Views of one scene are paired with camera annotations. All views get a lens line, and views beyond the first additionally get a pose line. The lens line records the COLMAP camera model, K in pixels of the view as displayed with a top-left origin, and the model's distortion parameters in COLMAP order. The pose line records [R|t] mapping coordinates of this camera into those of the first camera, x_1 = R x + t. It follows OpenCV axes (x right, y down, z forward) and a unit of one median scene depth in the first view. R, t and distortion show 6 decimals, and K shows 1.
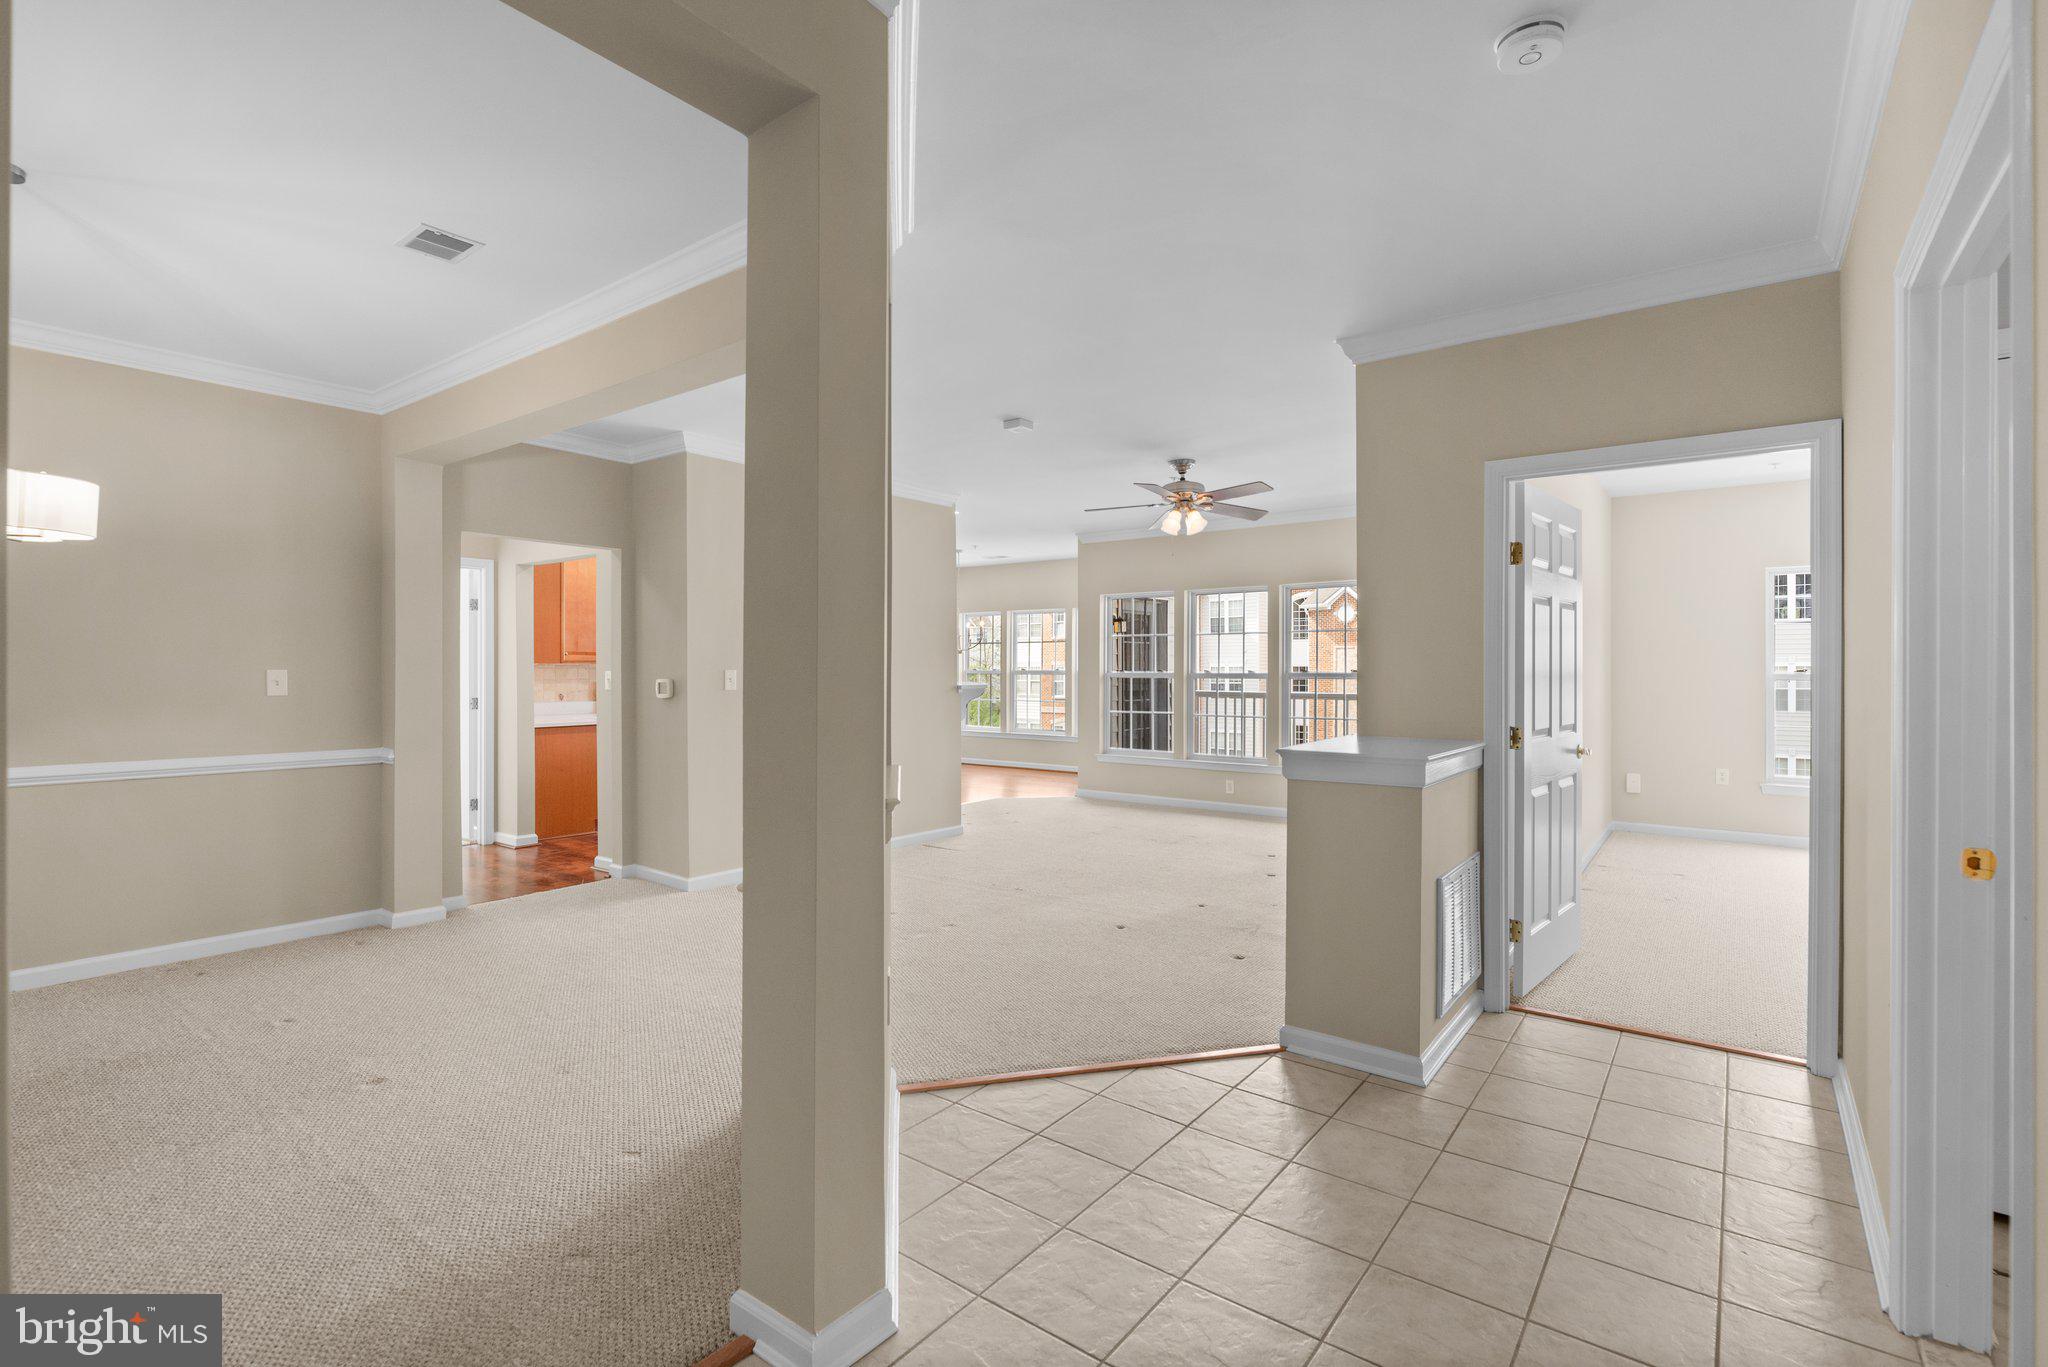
lens RADIAL K [[919.1, 0, 1030.4], [0, 919.1, 689.2], [0, 0, 1]] dist [-0.000243, -0.000429]
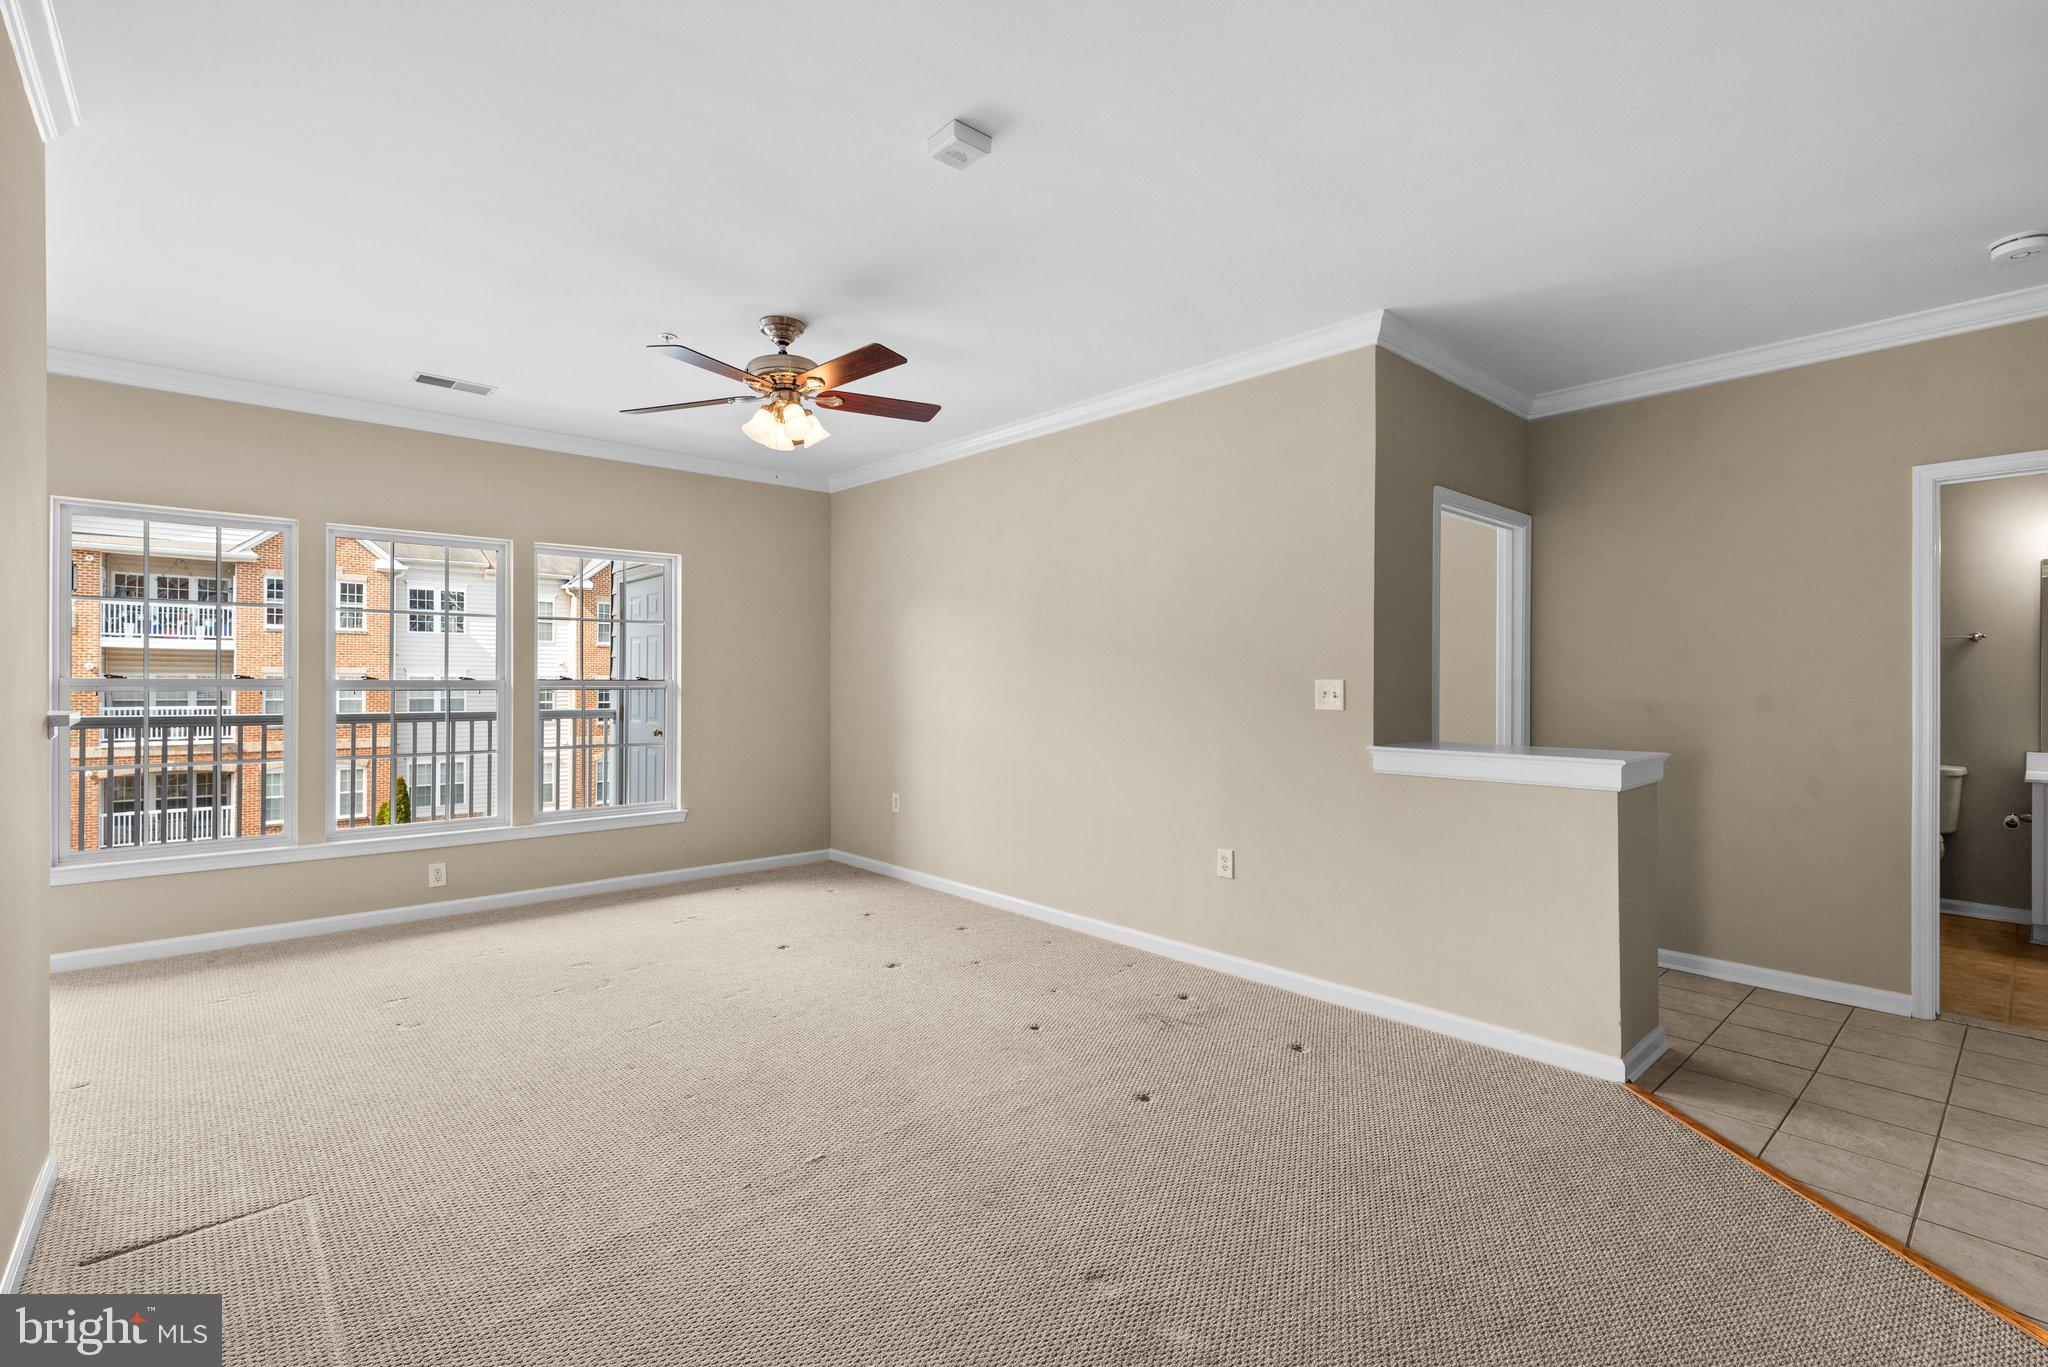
lens RADIAL K [[911.1, 0, 1031.6], [0, 911.1, 687.4], [0, 0, 1]] dist [0.002592, -0.000504]
pose [[0.222648, -0.004691, 0.974888, -0.267359], [0.023848, 0.999715, -0.000636, -0.003664], [-0.974607, 0.023391, 0.222697, 0.502381]]
